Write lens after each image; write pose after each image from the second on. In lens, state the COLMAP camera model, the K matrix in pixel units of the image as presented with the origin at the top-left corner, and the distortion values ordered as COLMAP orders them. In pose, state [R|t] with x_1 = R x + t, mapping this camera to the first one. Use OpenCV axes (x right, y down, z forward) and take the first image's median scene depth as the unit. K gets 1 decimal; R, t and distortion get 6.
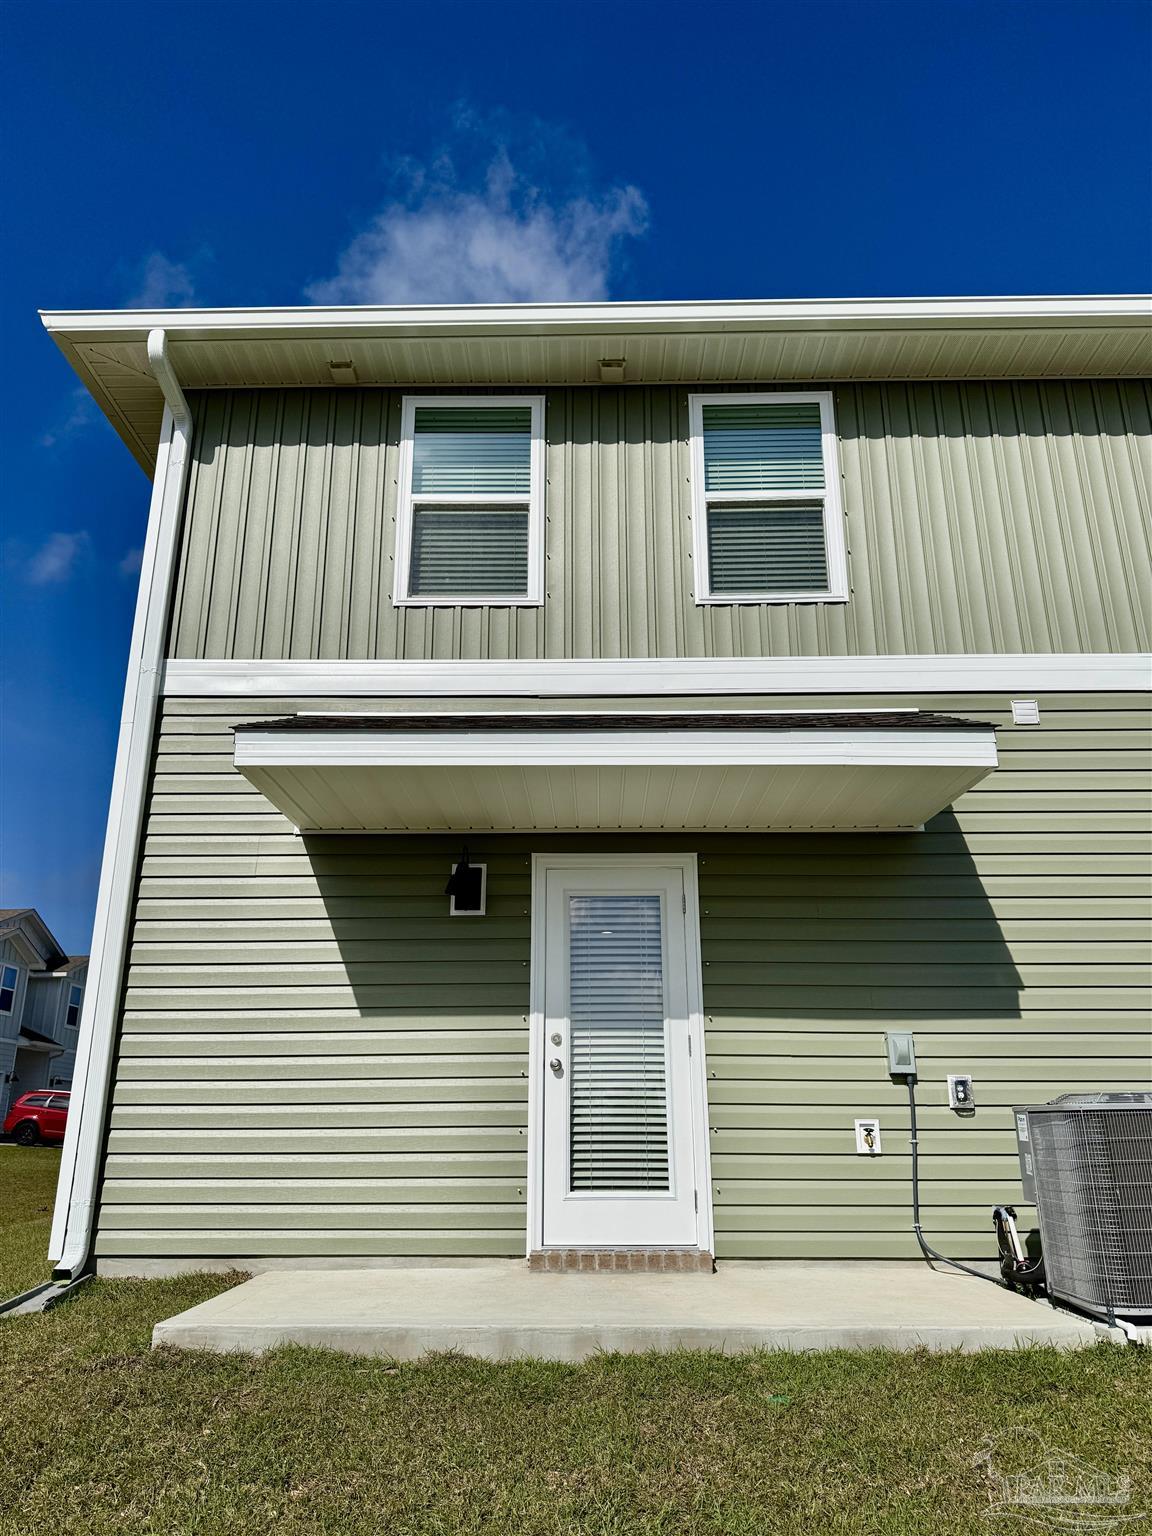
lens RADIAL K [[1092.0, 0, 576.0], [0, 1092.0, 768.0], [0, 0, 1]] dist [0.076812, -0.000682]
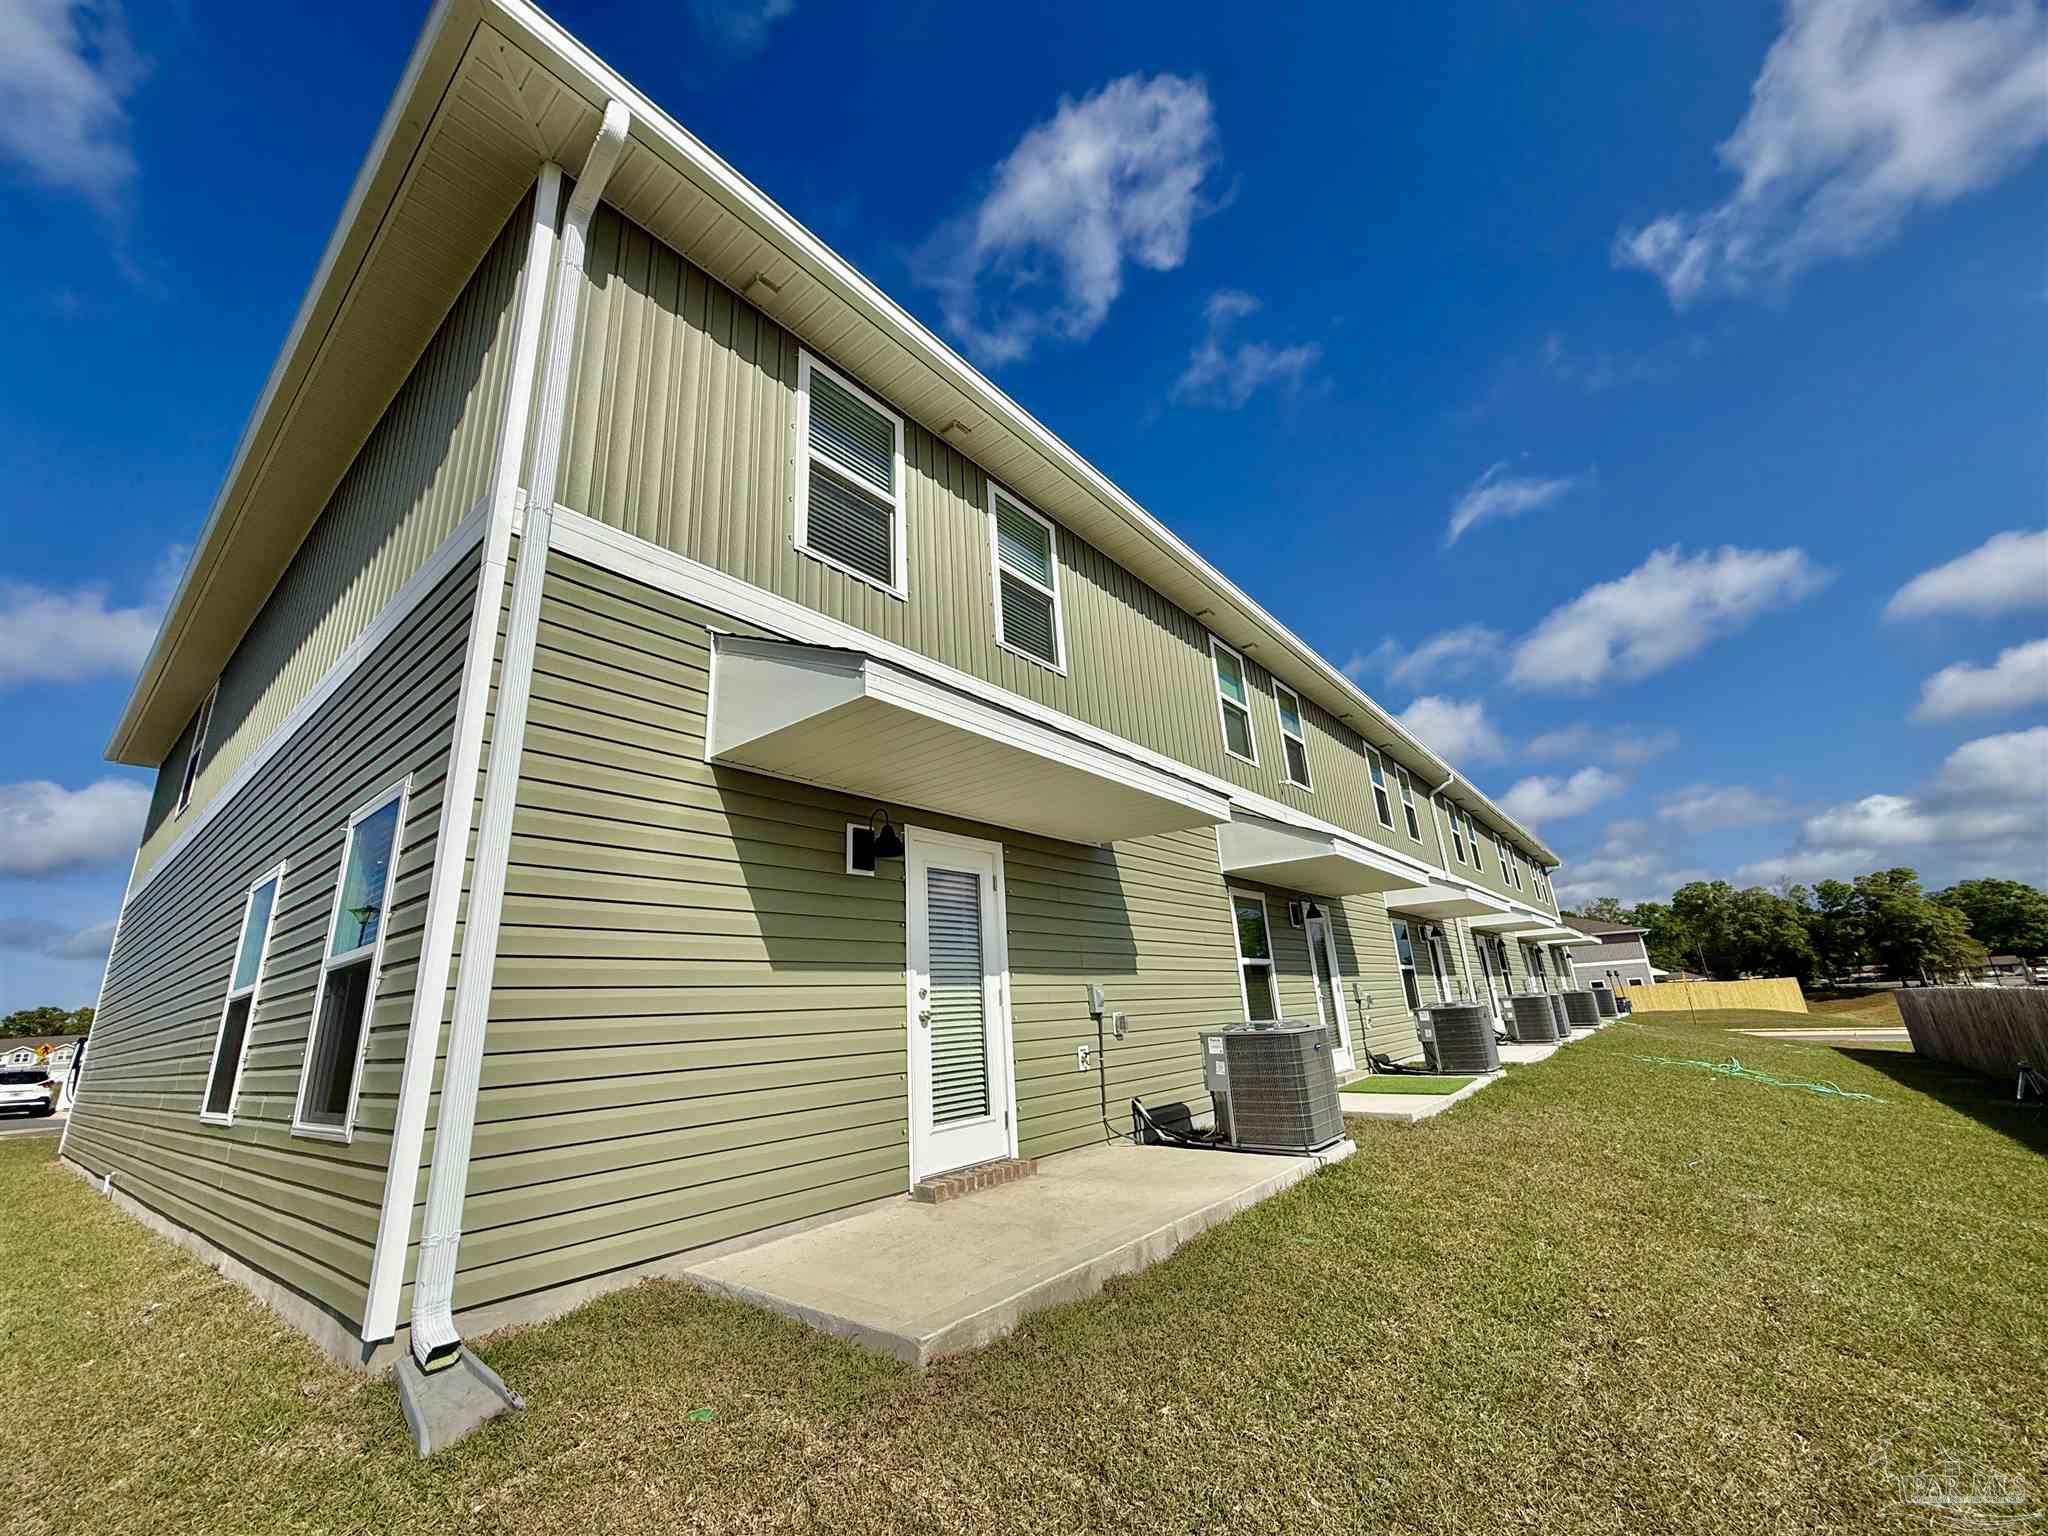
lens RADIAL K [[813.1, 0, 1020.1], [0, 813.1, 766.0], [0, 0, 1]] dist [-0.000895, -0.000069]
pose [[0.618156, 0.200540, 0.760044, -0.632839], [-0.200402, 0.975164, -0.094310, 0.078907], [-0.760080, -0.094016, 0.642992, 0.410419]]
